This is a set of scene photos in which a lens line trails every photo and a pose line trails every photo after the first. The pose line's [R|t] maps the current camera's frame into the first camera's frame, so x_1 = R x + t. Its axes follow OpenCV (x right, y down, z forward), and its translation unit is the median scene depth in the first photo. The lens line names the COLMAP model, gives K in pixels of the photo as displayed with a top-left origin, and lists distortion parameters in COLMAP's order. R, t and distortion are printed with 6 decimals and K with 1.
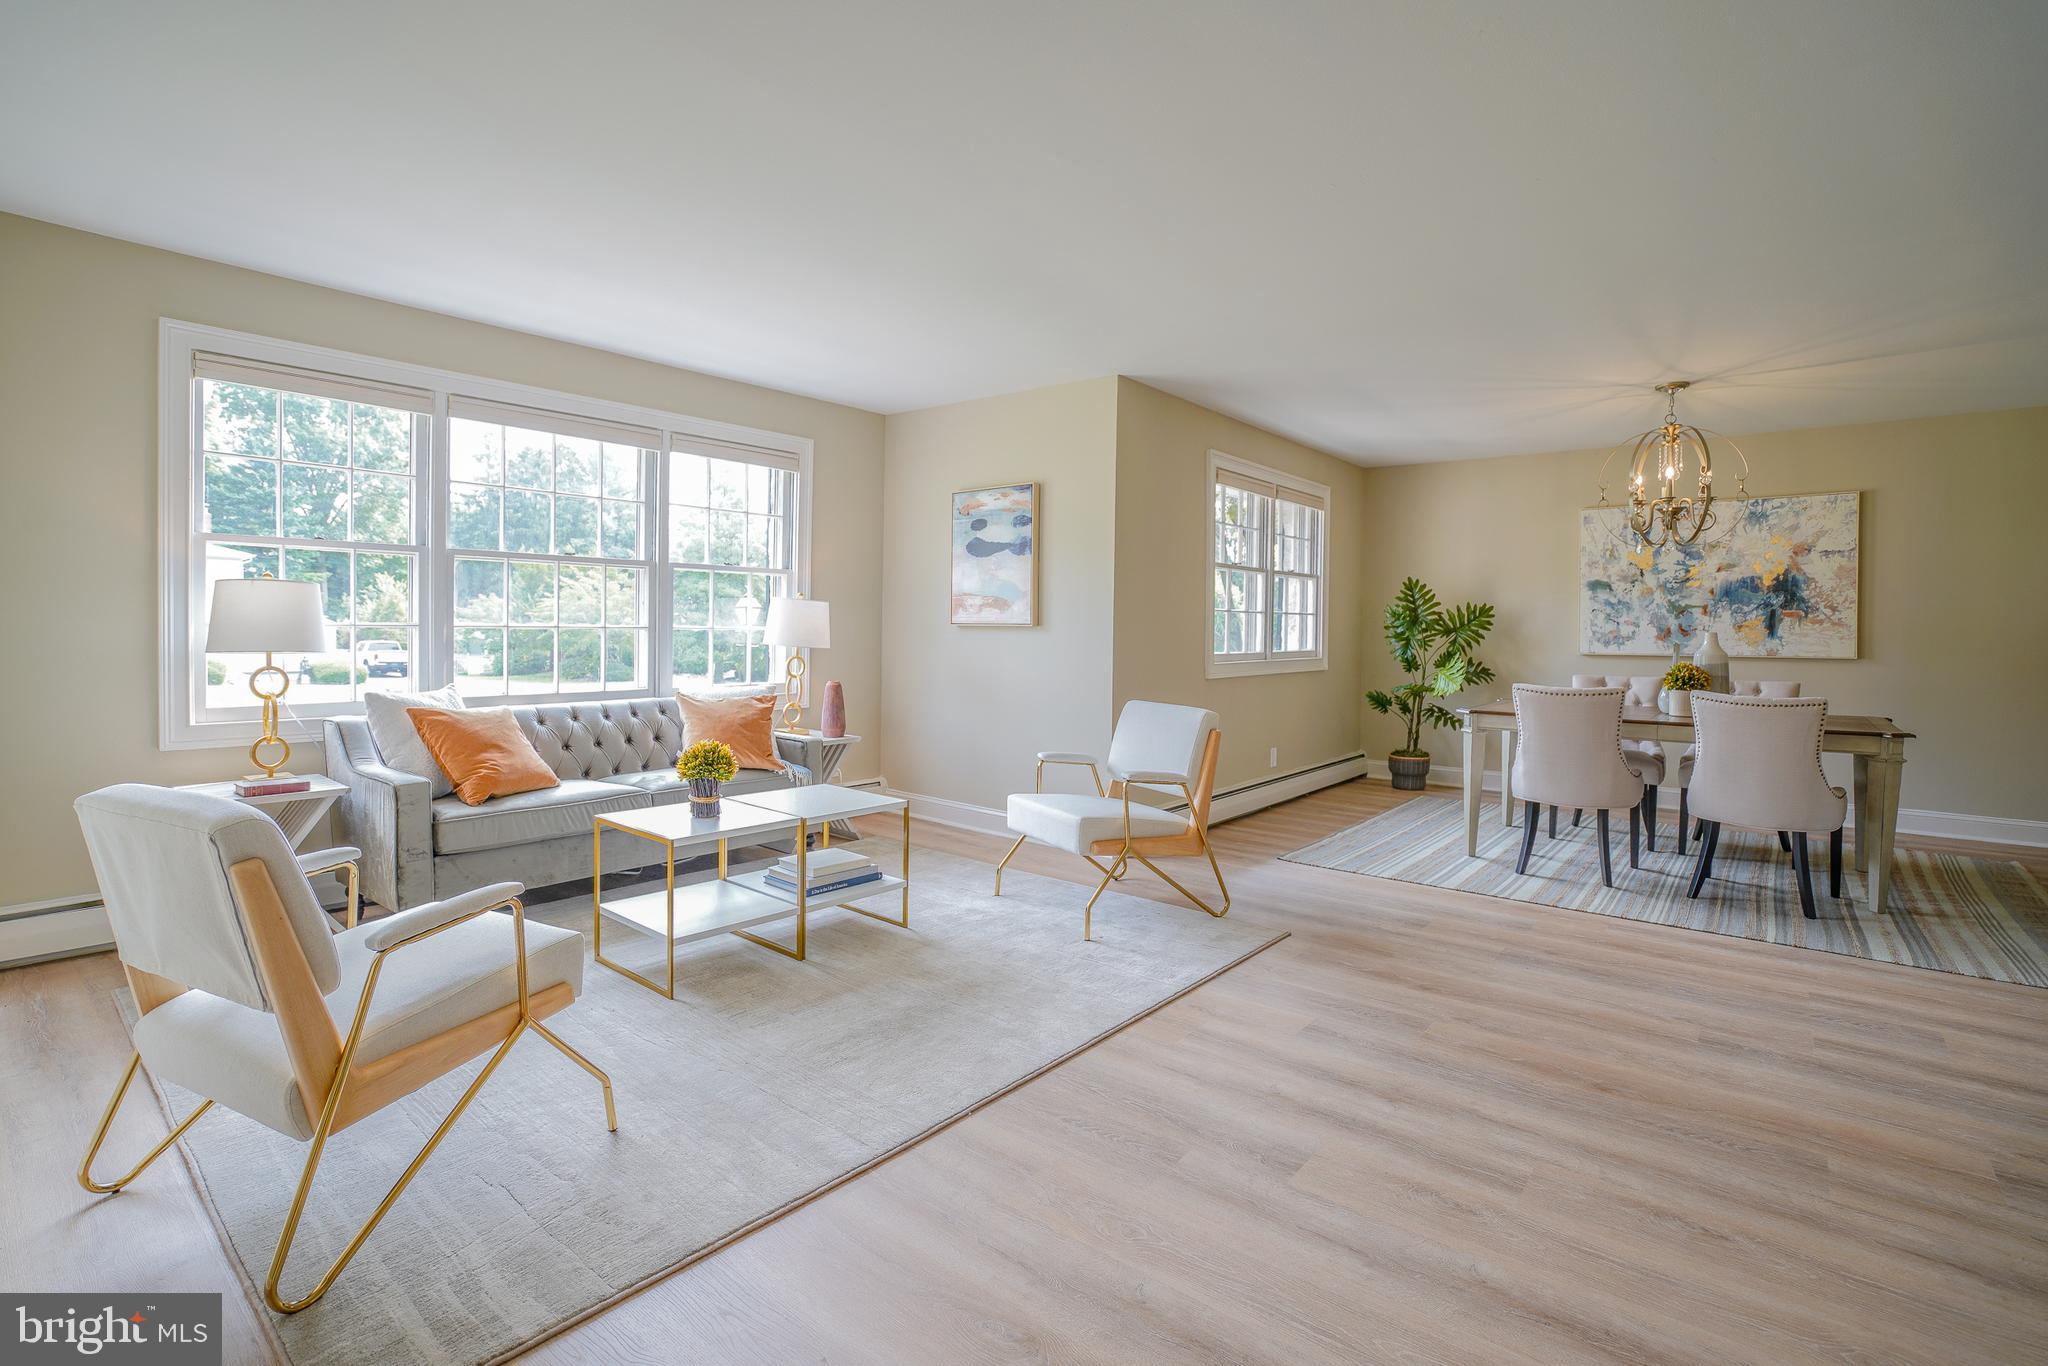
lens RADIAL K [[957.8, 0, 1013.3], [0, 957.8, 650.0], [0, 0, 1]] dist [-0.053043, 0.020801]
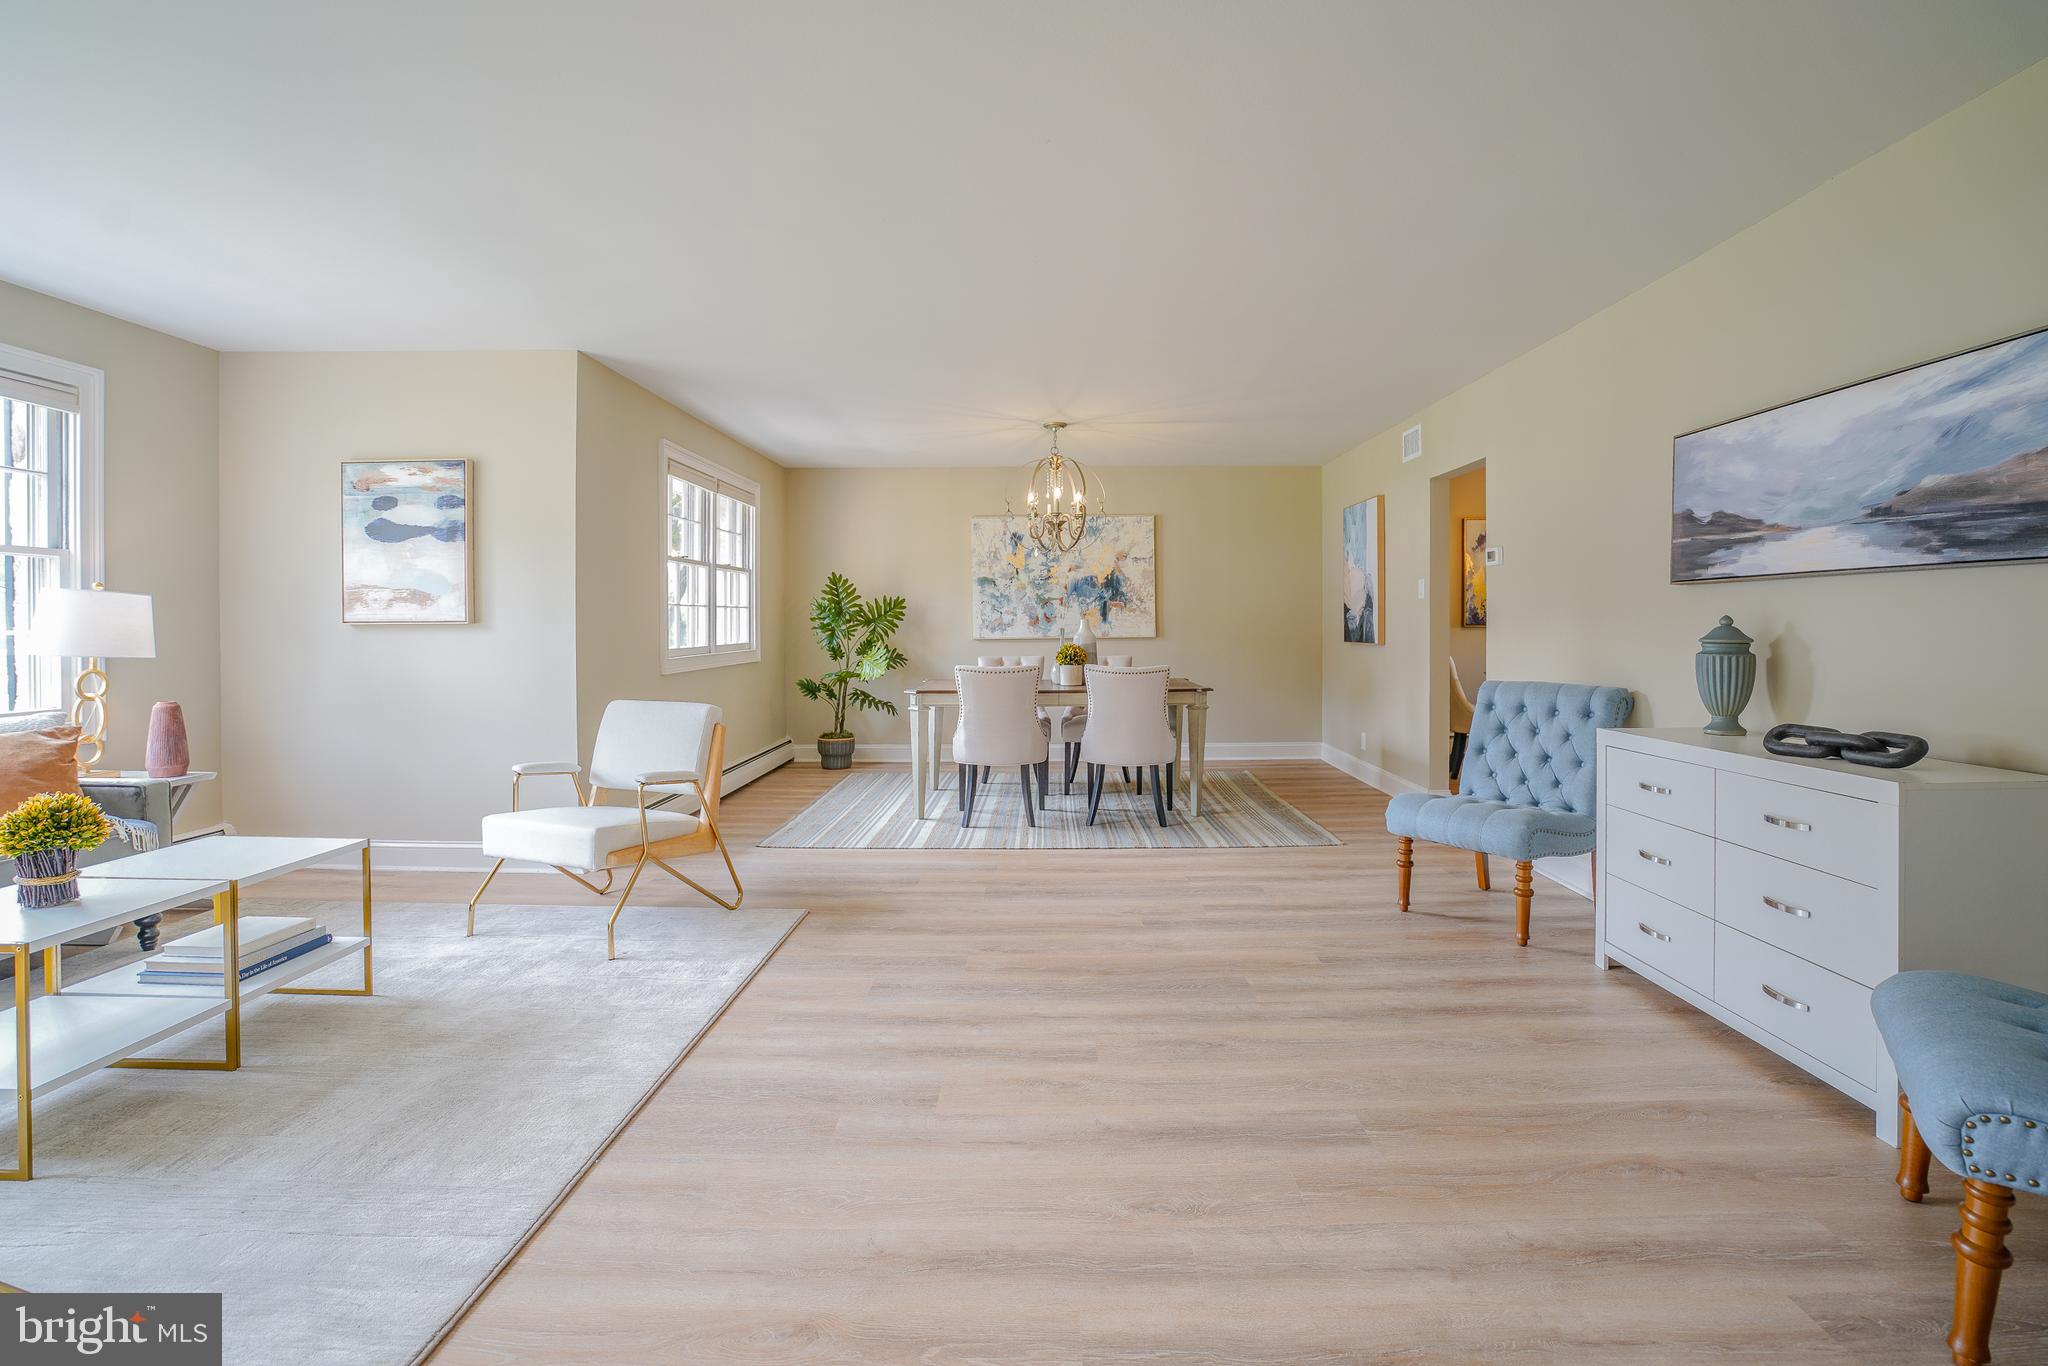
lens RADIAL K [[957.8, 0, 1033.5], [0, 957.8, 634.1], [0, 0, 1]] dist [-0.053043, 0.020801]
pose [[0.779412, -0.023017, 0.626089, -0.144960], [0.028395, 0.999596, 0.001399, -0.002421], [-0.625868, 0.016687, 0.779750, 0.015769]]
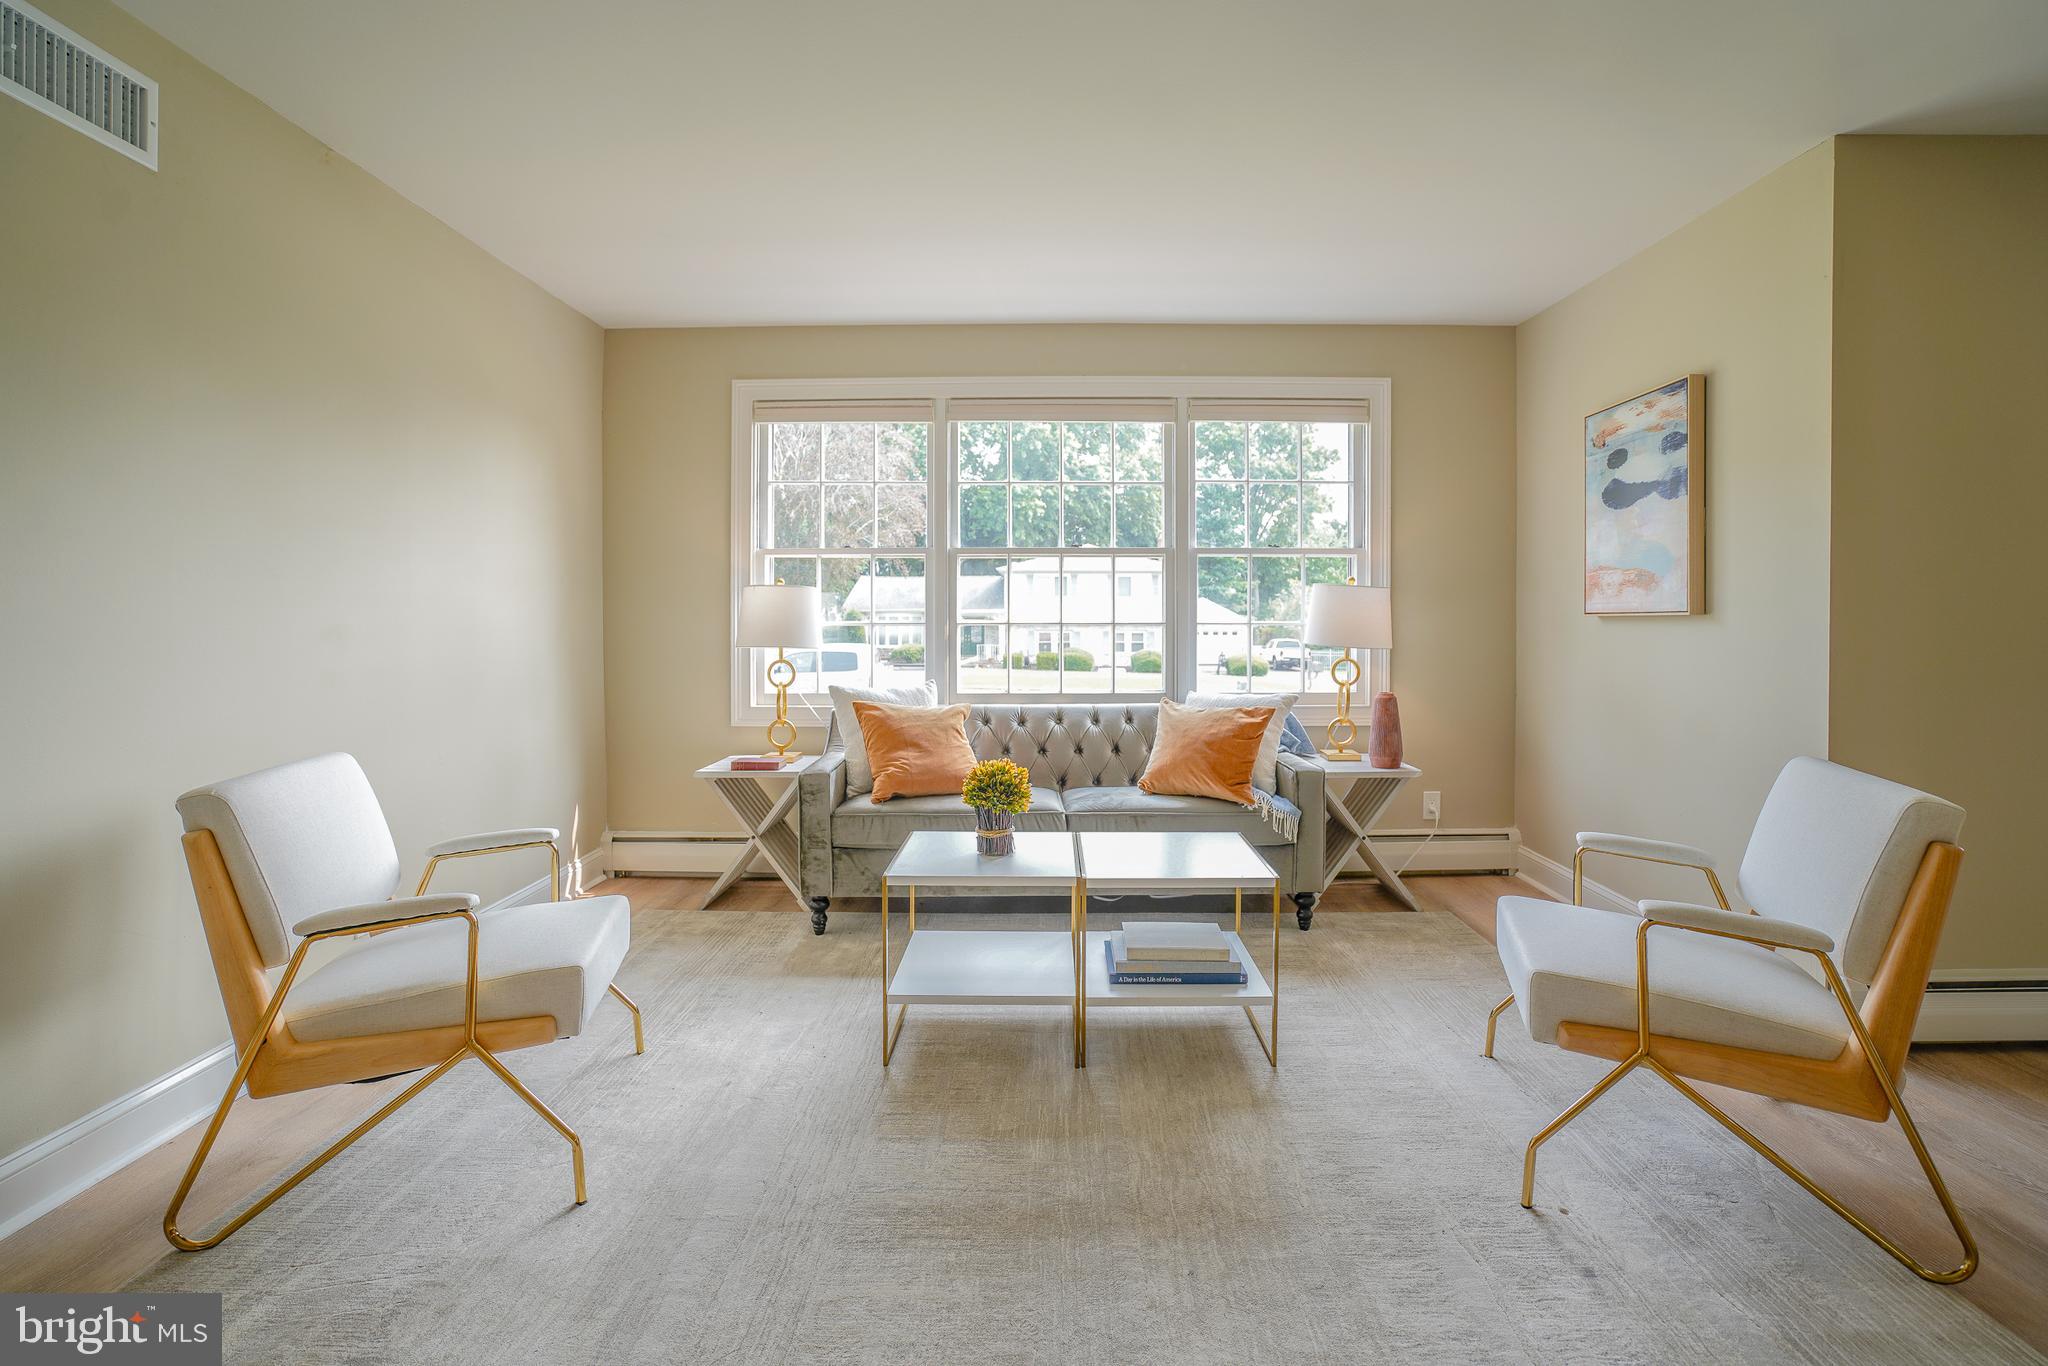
lens RADIAL K [[957.8, 0, 1028.0], [0, 957.8, 631.1], [0, 0, 1]] dist [-0.053043, 0.020801]
pose [[0.641658, -0.005015, -0.766974, 0.255643], [-0.008751, 0.999866, -0.013859, -0.003486], [0.766941, 0.015605, 0.641528, 0.386599]]
